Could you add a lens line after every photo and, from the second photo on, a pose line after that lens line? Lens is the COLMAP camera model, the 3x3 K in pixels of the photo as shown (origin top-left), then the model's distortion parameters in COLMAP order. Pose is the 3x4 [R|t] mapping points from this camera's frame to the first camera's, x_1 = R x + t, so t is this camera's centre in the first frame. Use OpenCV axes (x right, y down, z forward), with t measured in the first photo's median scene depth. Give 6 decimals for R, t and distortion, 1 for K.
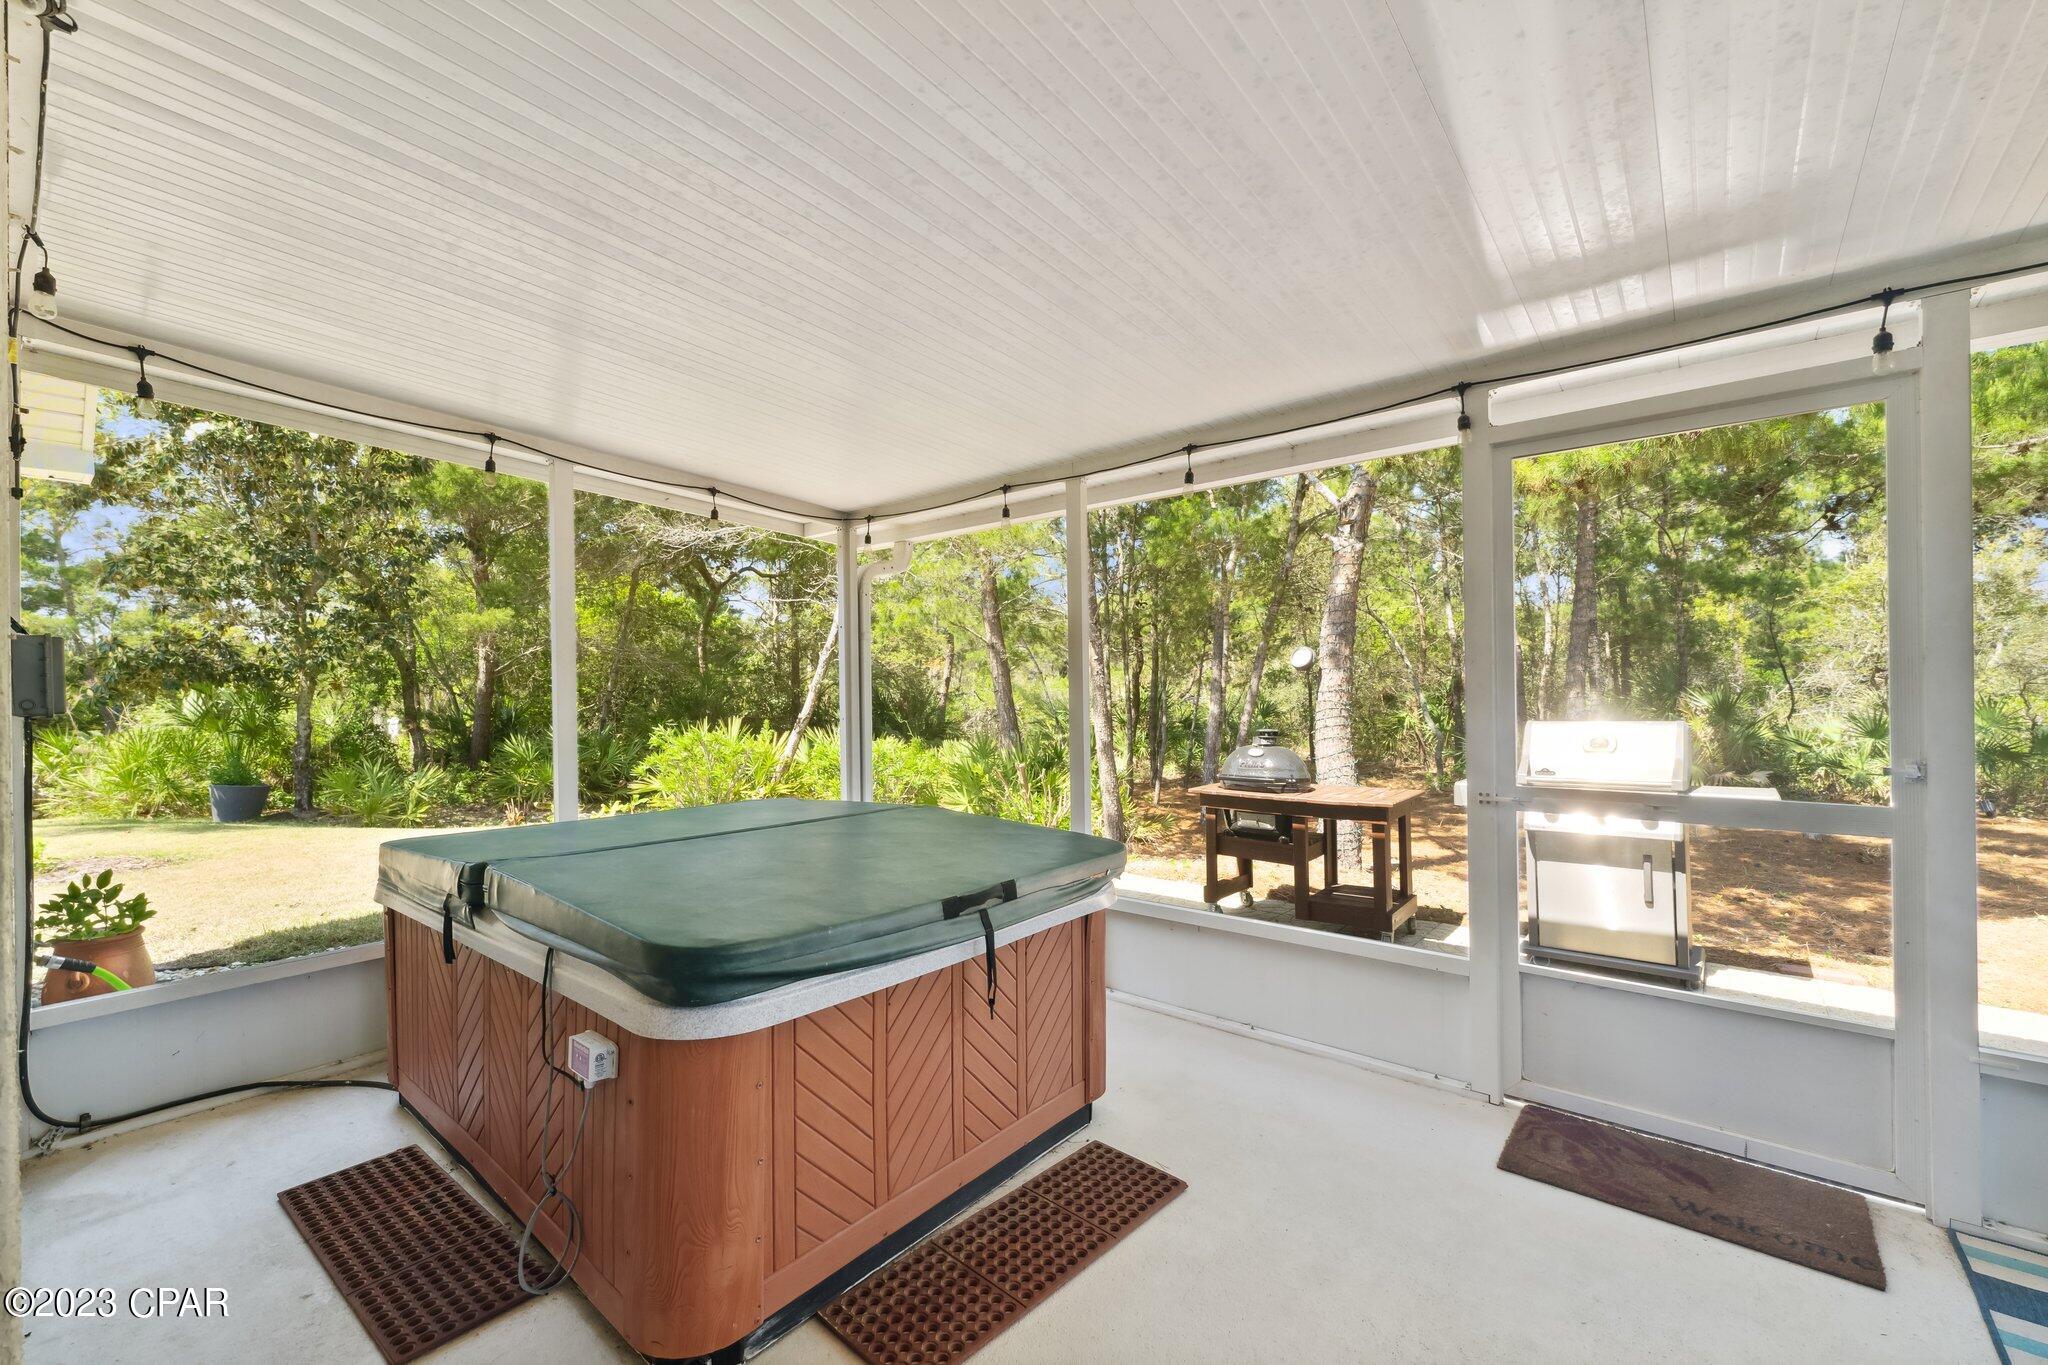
lens RADIAL K [[833.9, 0, 1012.9], [0, 833.9, 688.0], [0, 0, 1]] dist [-0.005806, 0.000447]
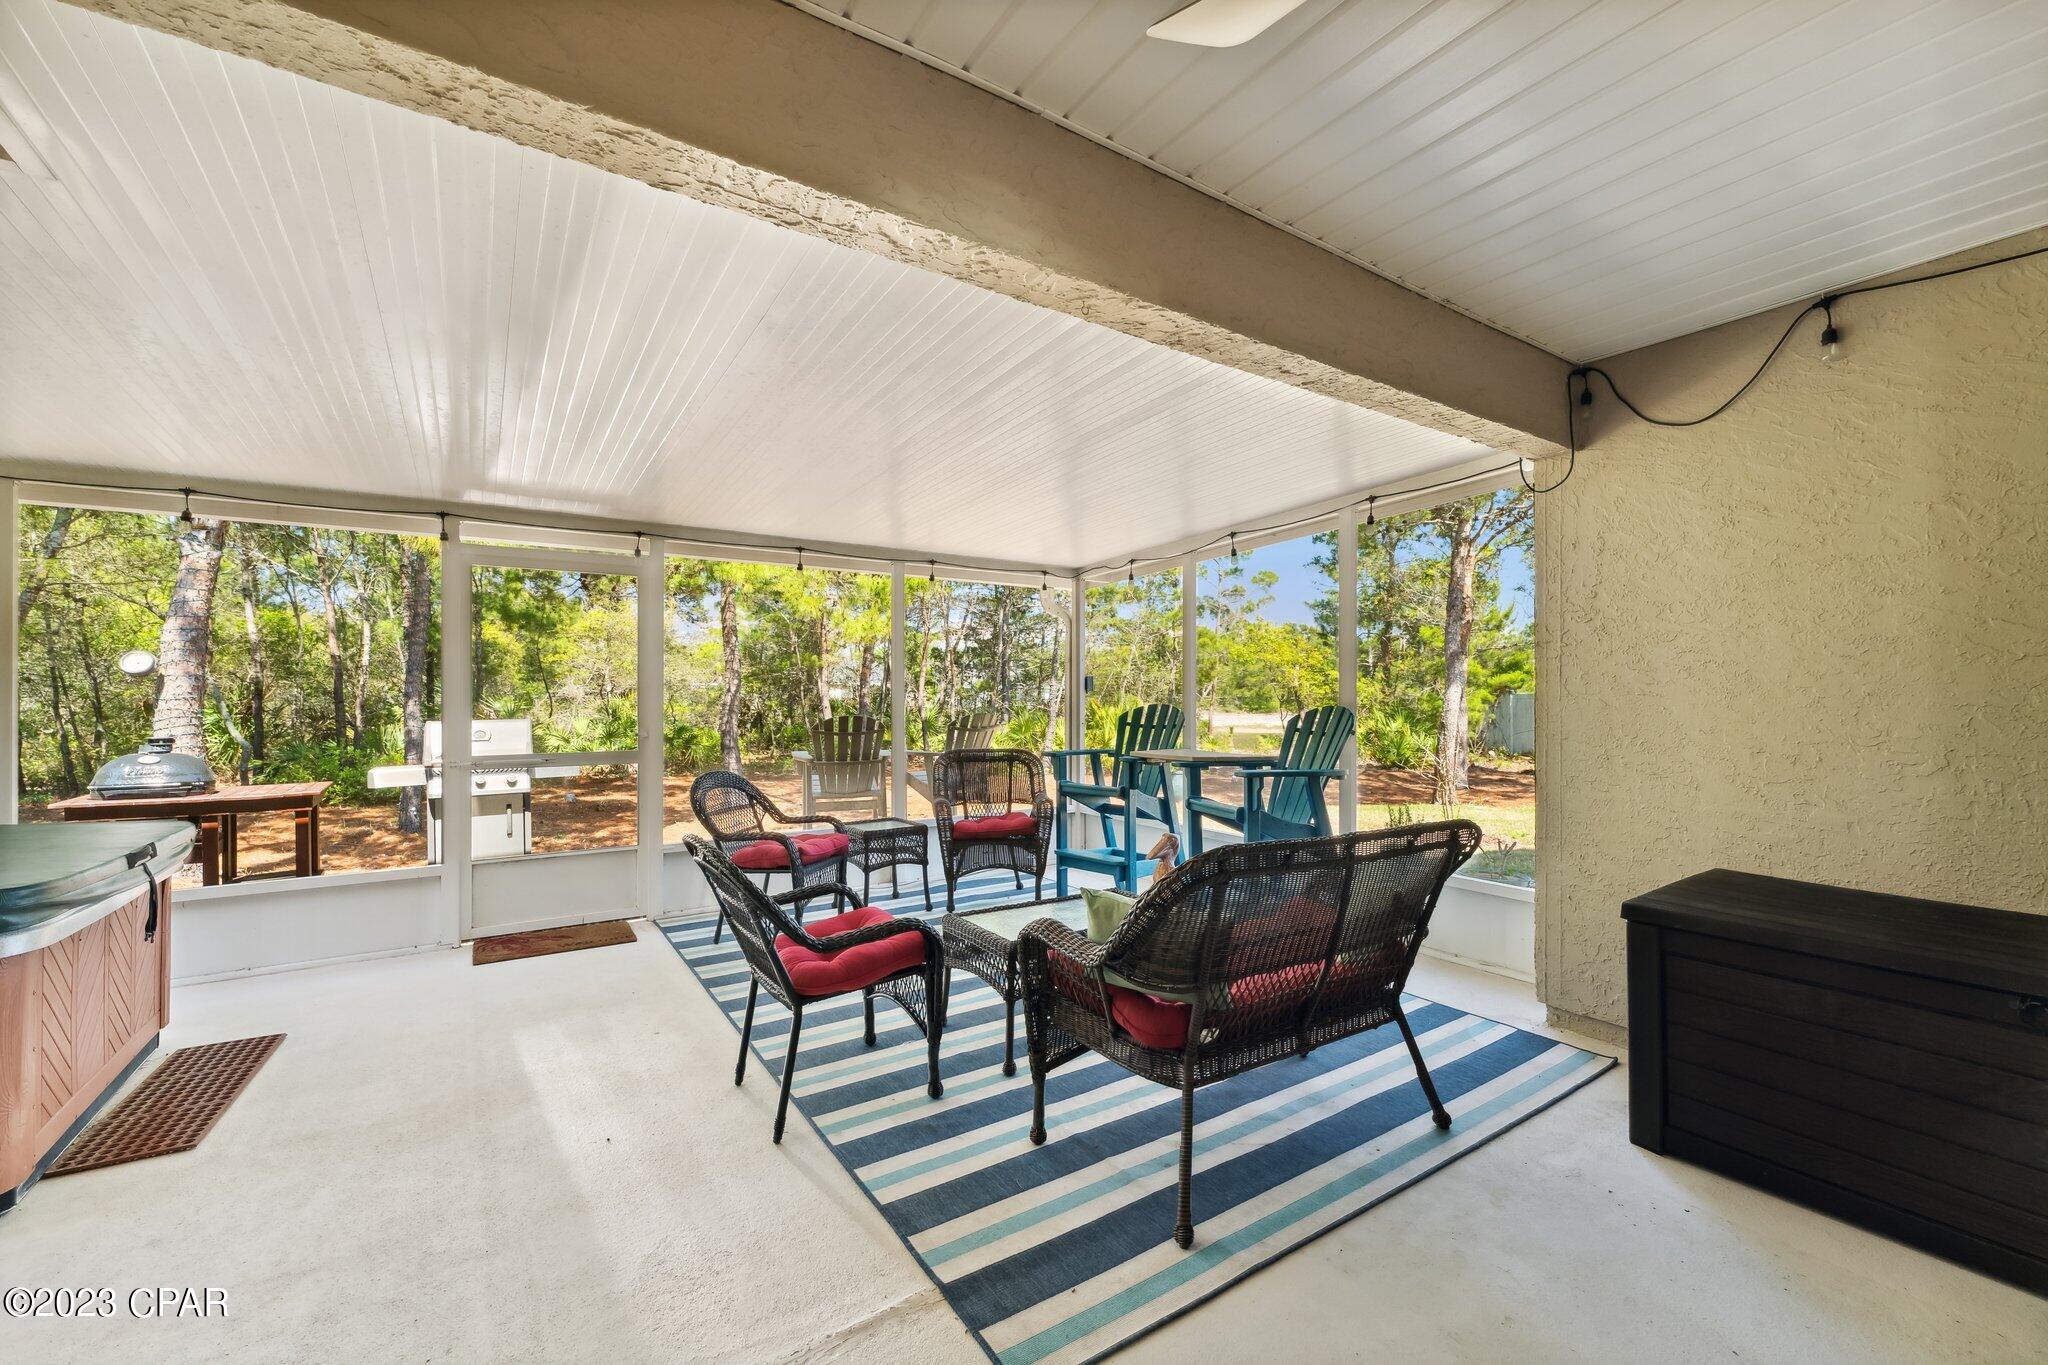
lens RADIAL K [[833.9, 0, 1019.8], [0, 833.9, 687.6], [0, 0, 1]] dist [-0.005806, 0.000447]
pose [[0.284699, 0.016218, 0.958480, -0.279830], [-0.005636, 0.999868, -0.015244, -0.000951], [-0.958600, -0.001062, 0.284752, -0.221934]]
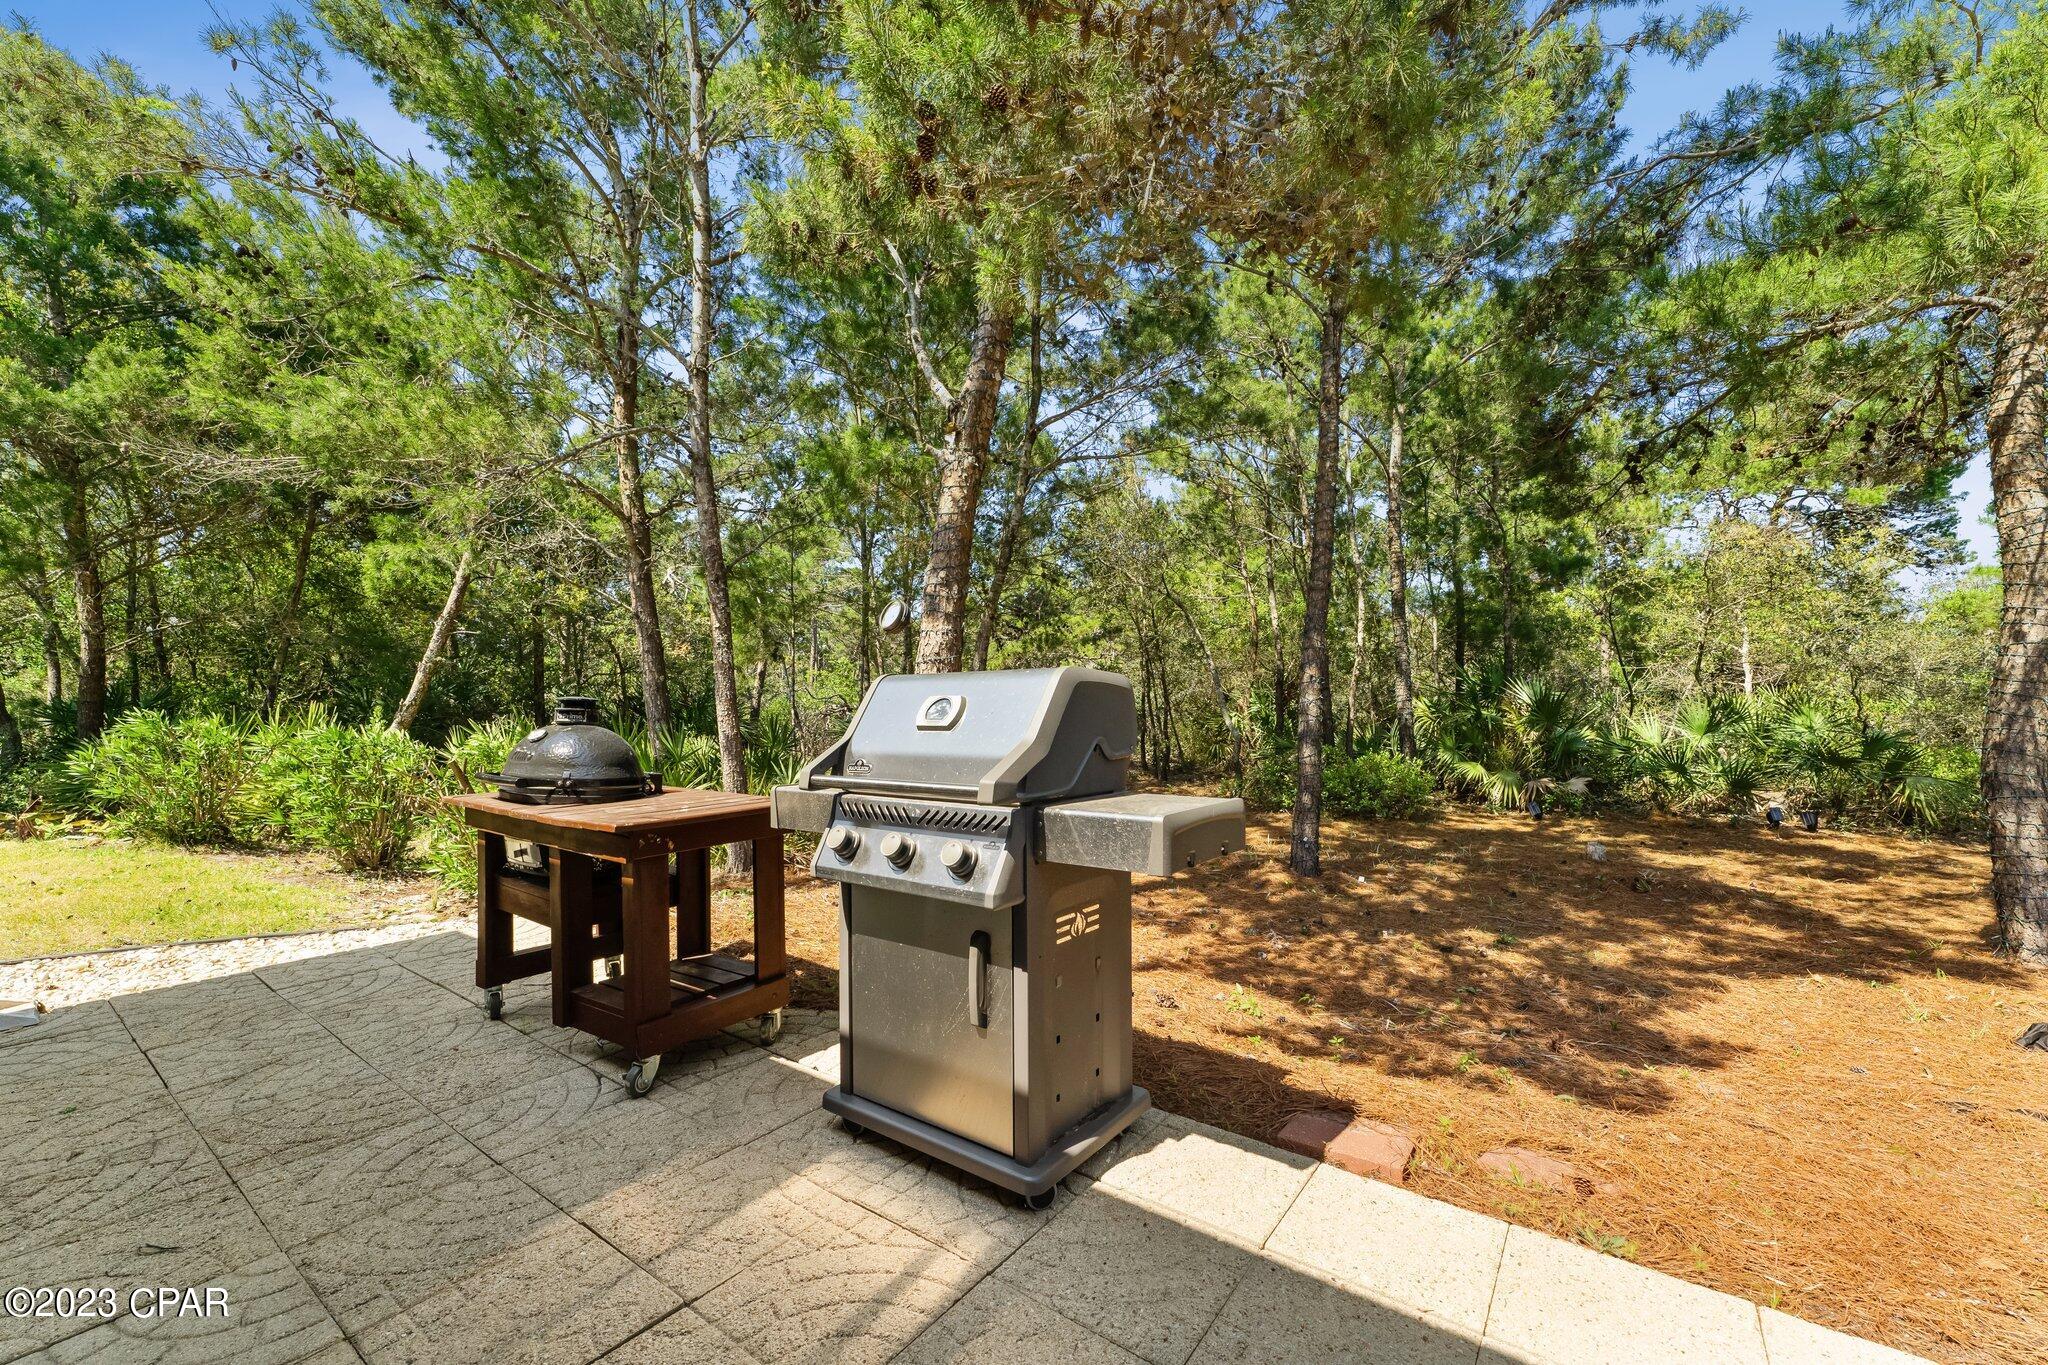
lens RADIAL K [[833.9, 0, 1007.2], [0, 833.9, 712.9], [0, 0, 1]] dist [-0.005806, 0.000447]
pose [[0.998019, 0.009389, 0.062202, 0.405239], [-0.010772, 0.999701, 0.021938, 0.030811], [-0.061977, -0.022565, 0.997822, 0.270964]]
